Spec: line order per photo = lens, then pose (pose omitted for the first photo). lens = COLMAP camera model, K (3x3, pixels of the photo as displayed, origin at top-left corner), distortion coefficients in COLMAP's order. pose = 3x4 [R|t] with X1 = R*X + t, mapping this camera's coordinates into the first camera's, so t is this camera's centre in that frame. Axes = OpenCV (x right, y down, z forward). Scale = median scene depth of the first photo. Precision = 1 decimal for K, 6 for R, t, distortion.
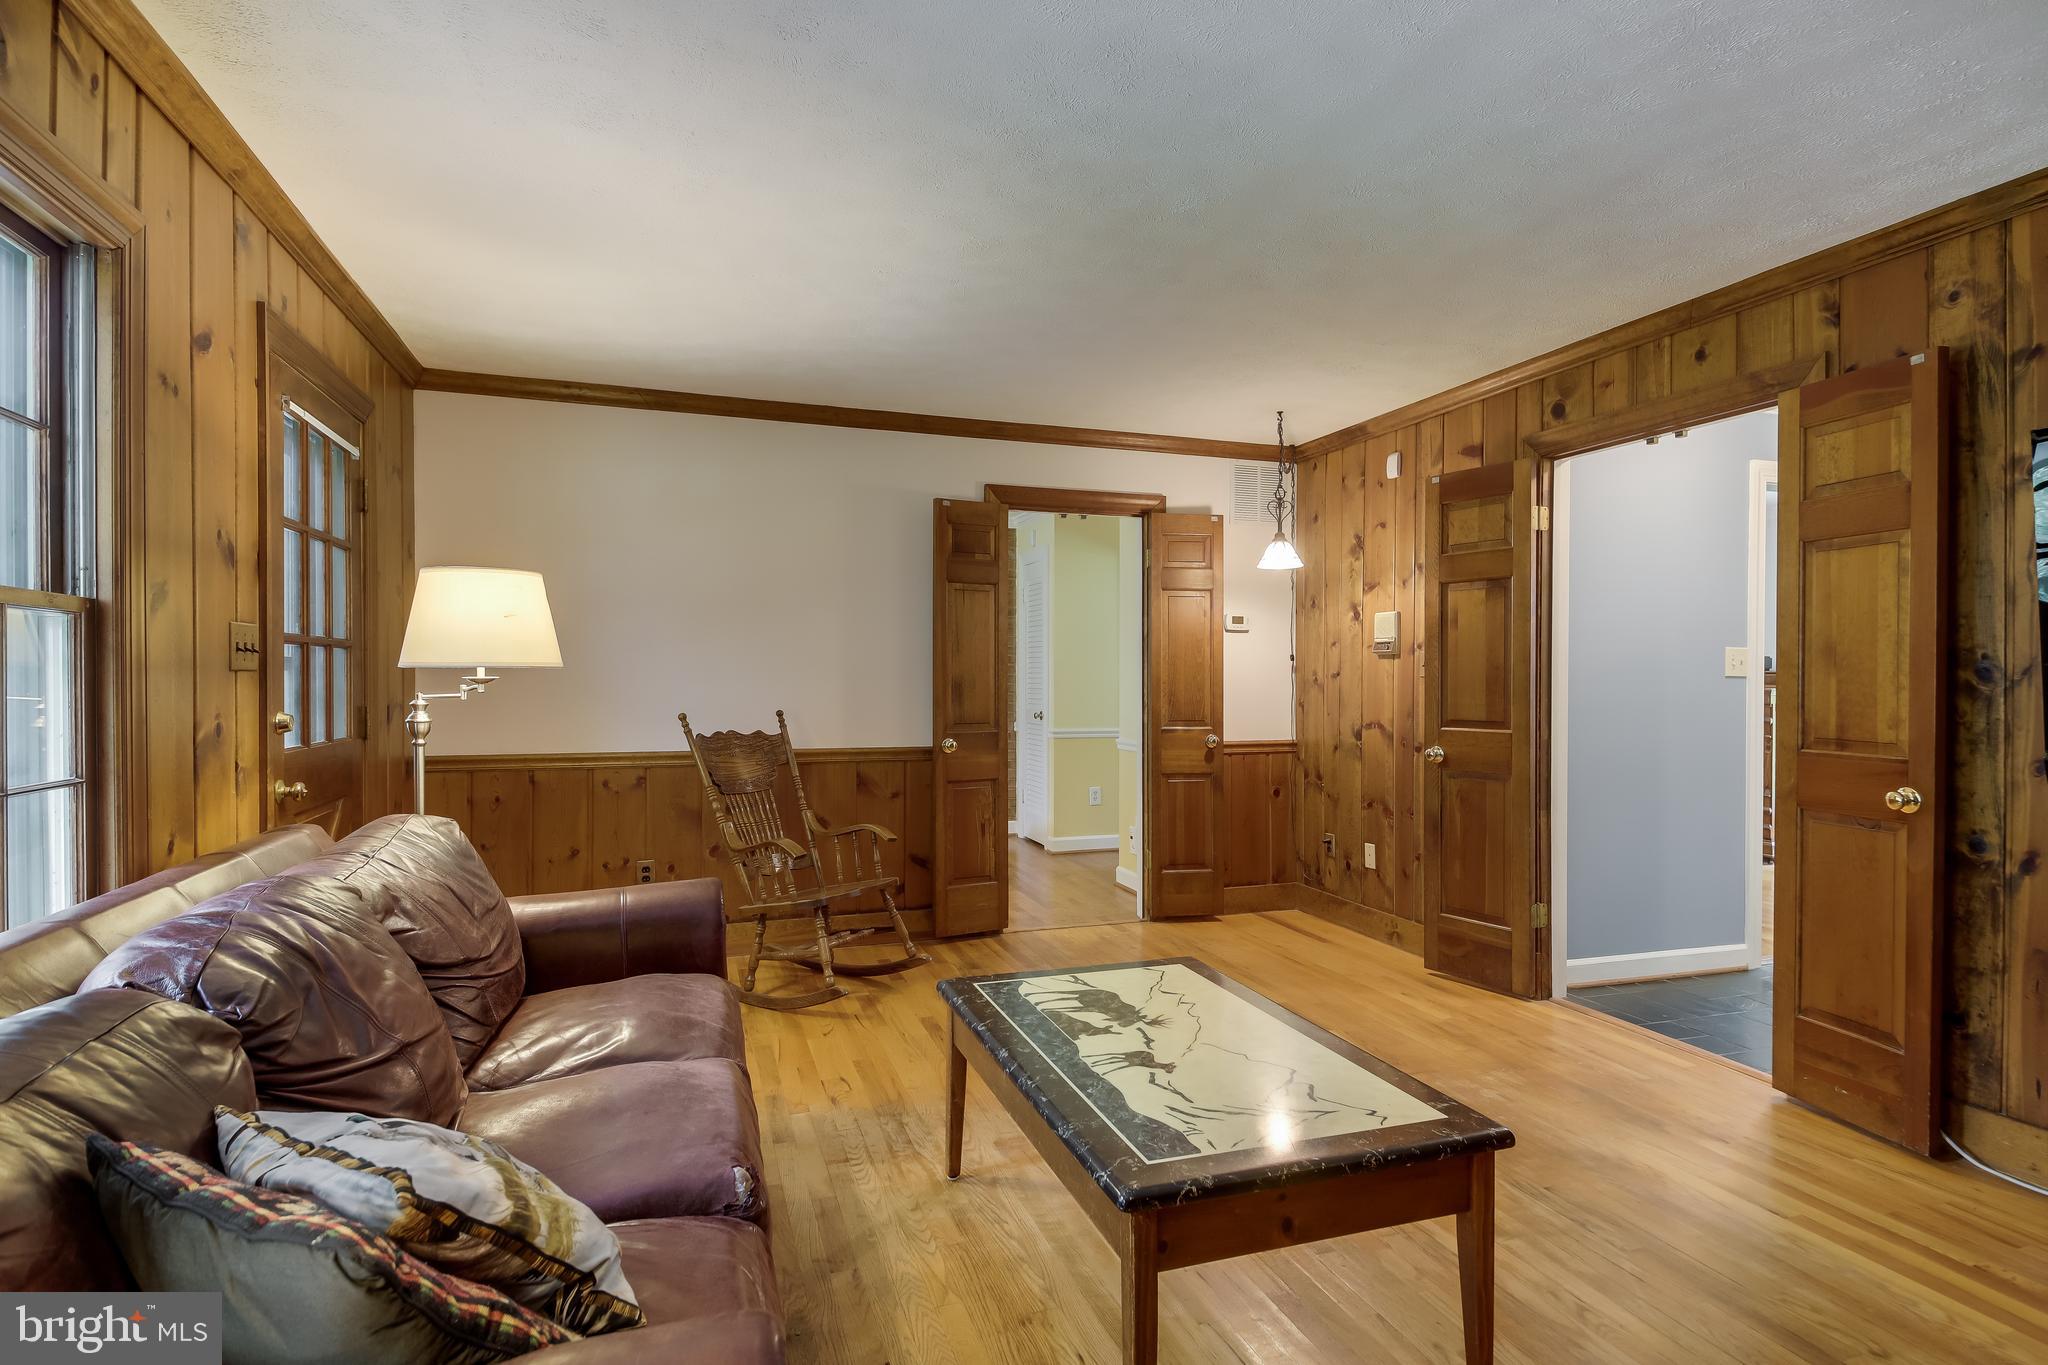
lens RADIAL K [[1042.5, 0, 1021.5], [0, 1042.5, 680.6], [0, 0, 1]] dist [0.012104, -0.016716]
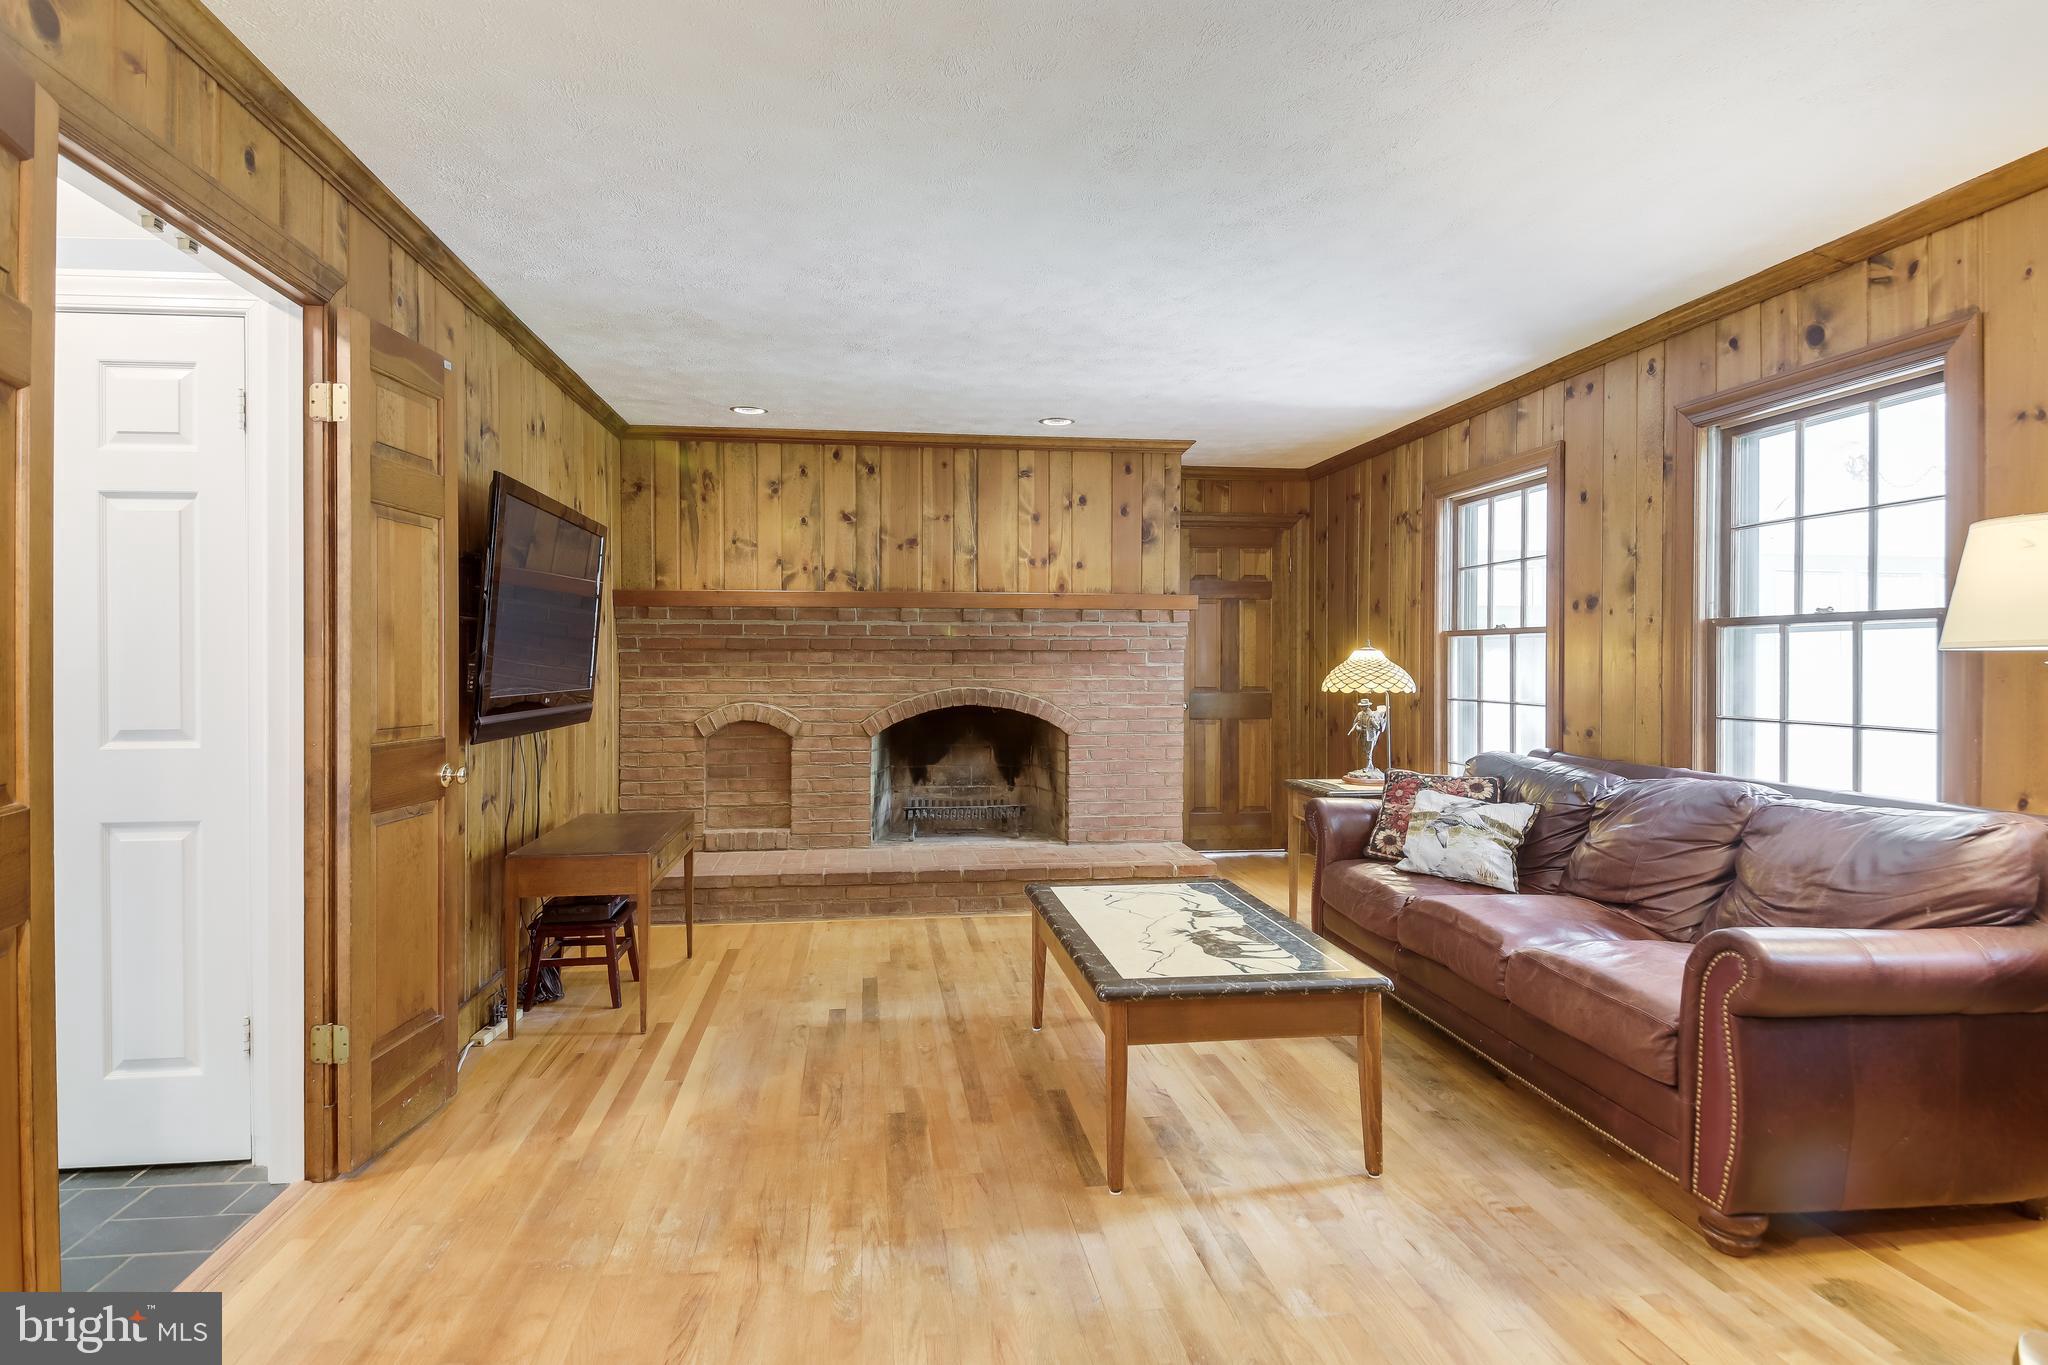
lens RADIAL K [[1042.5, 0, 1034.6], [0, 1042.5, 675.1], [0, 0, 1]] dist [0.012104, -0.016716]
pose [[-0.986843, 0.001594, 0.161675, 0.086274], [0.003814, 0.999903, 0.013417, -0.000314], [-0.161638, 0.013857, -0.986753, 2.002970]]
